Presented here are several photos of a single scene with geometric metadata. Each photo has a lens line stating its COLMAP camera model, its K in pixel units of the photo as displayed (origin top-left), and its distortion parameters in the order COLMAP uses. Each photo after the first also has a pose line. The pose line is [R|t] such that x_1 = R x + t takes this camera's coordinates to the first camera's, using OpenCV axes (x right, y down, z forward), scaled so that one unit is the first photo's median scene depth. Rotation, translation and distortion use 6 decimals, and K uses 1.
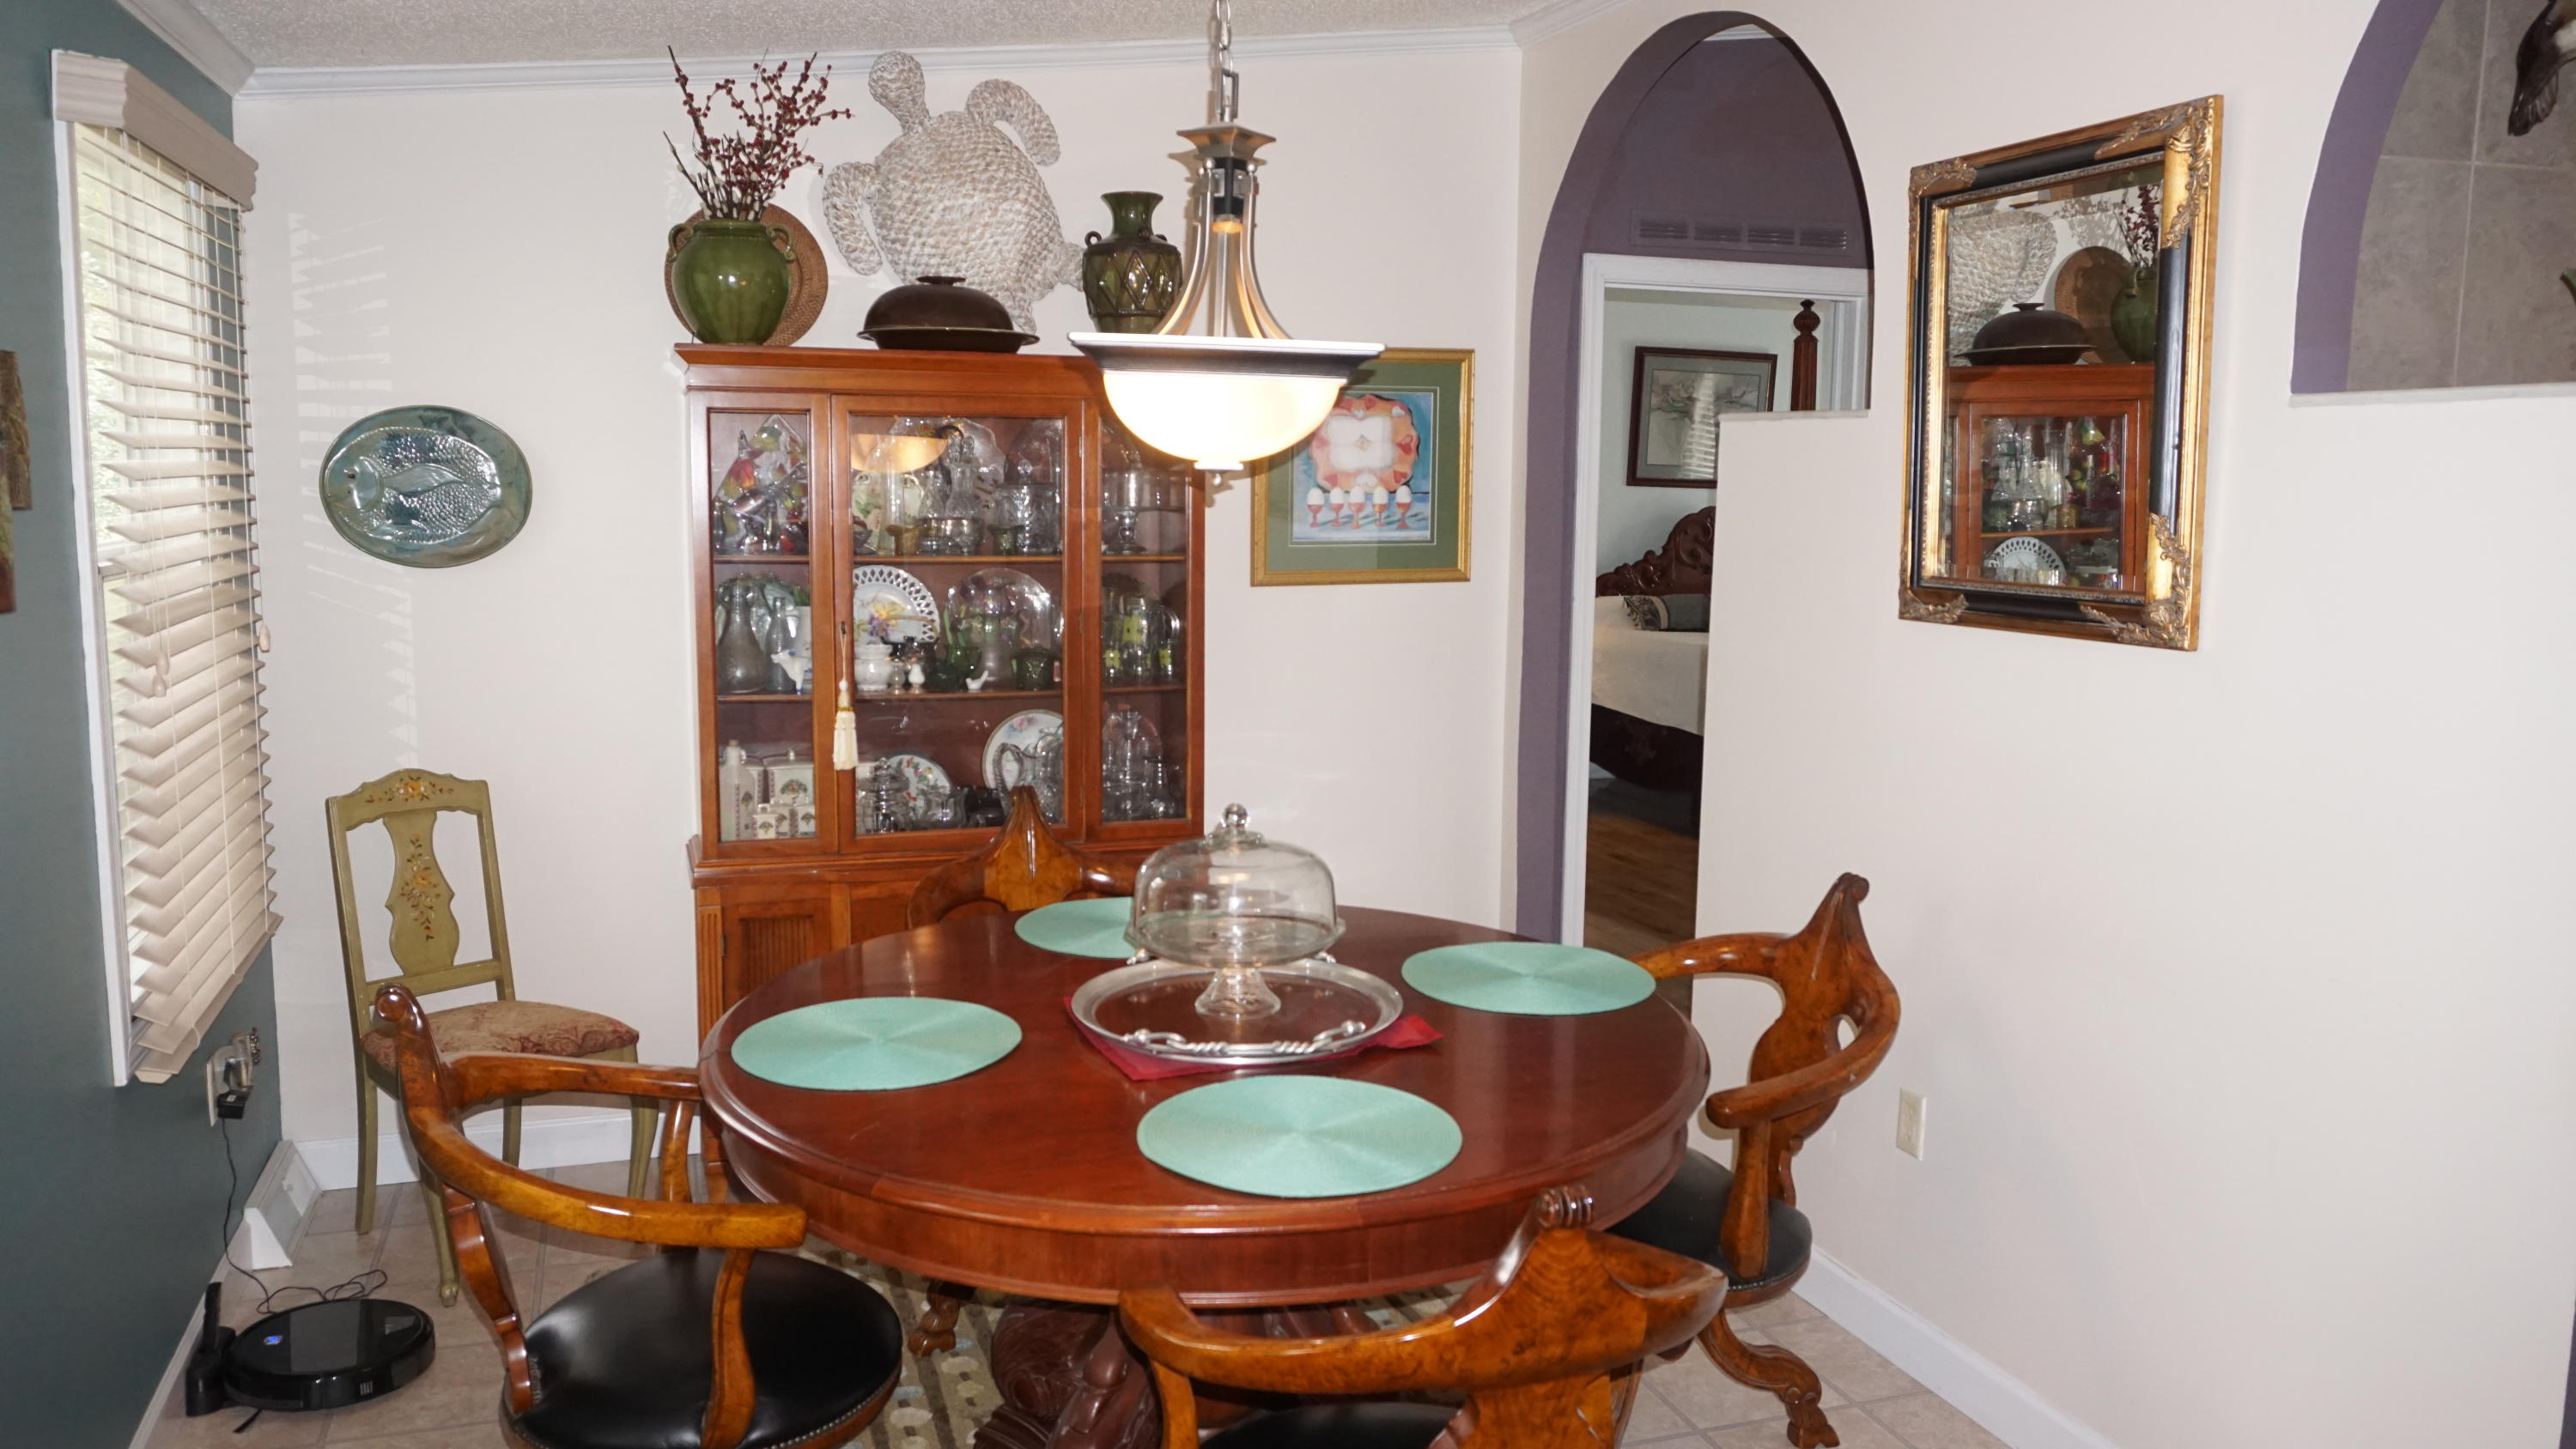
lens RADIAL K [[1919.0, 0, 1288.0], [0, 1919.0, 724.5], [0, 0, 1]] dist [-0.024705, 0.002203]
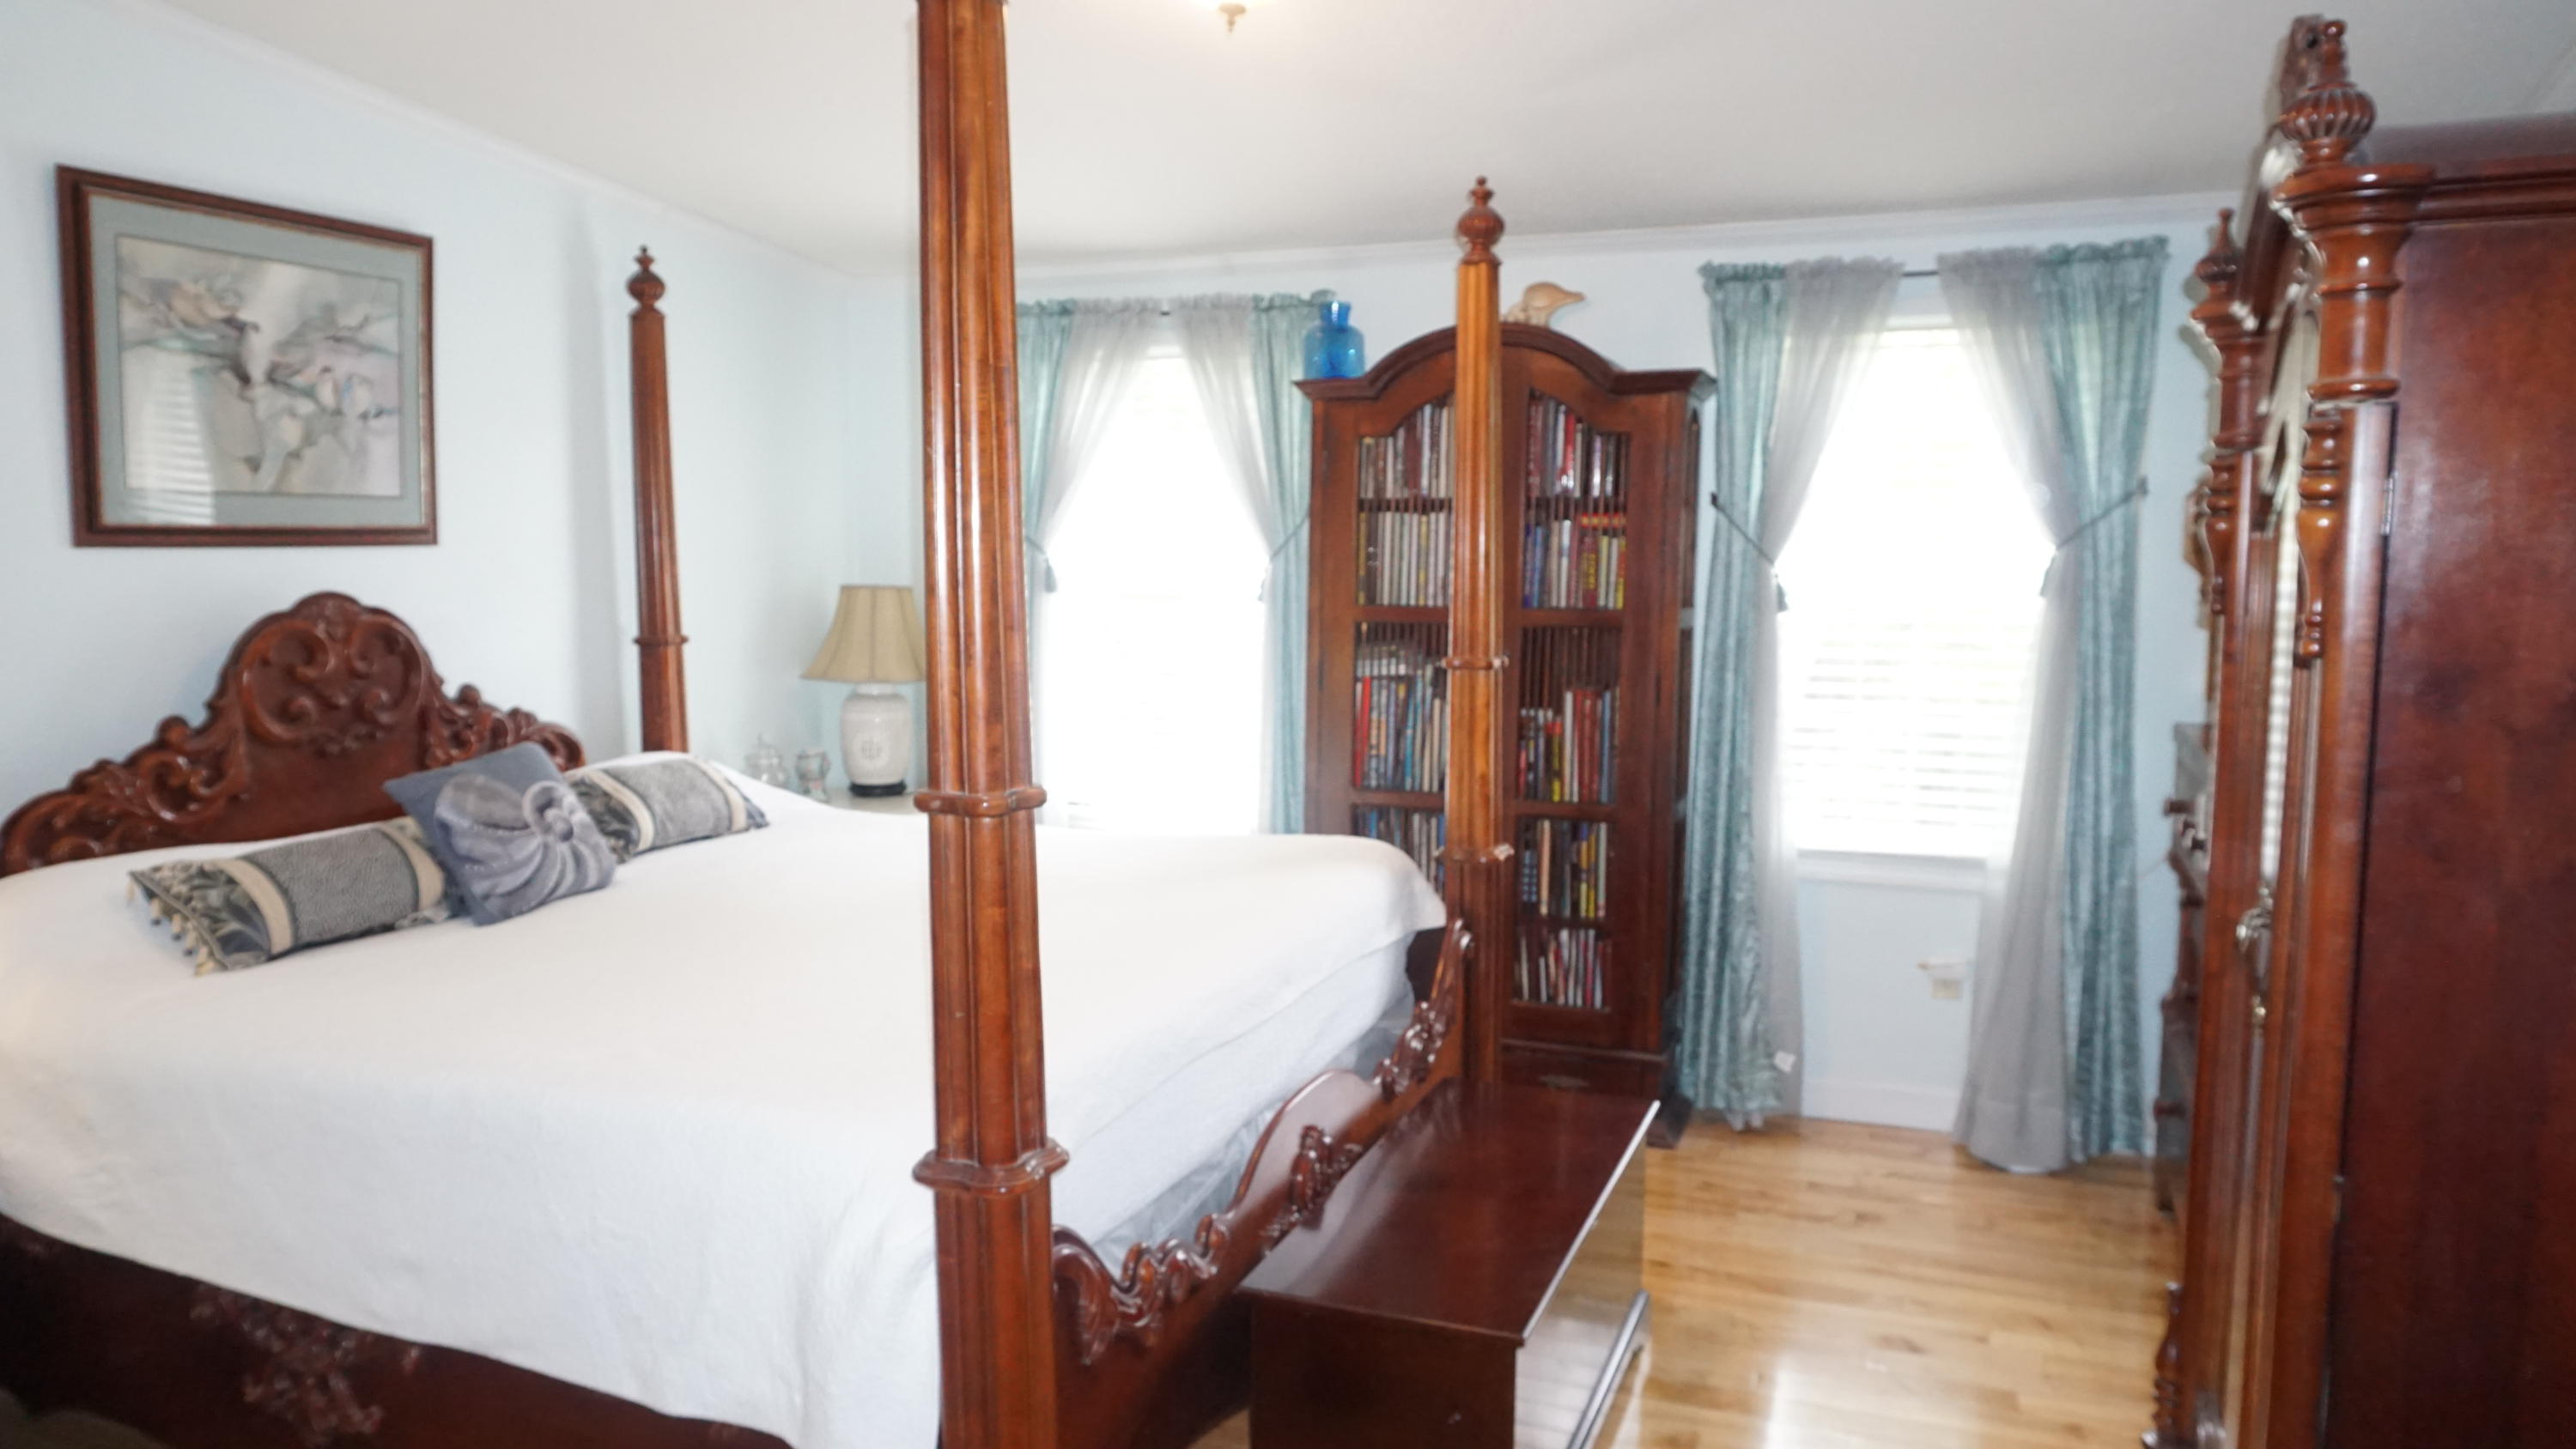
lens RADIAL K [[1711.3, 0, 1288.0], [0, 1711.3, 724.5], [0, 0, 1]] dist [-0.067015, 0.058375]
pose [[0.648268, -0.101198, 0.754657, 0.081393], [0.103255, 0.993657, 0.044549, -0.081407], [-0.754379, 0.049042, 0.654605, 0.617736]]
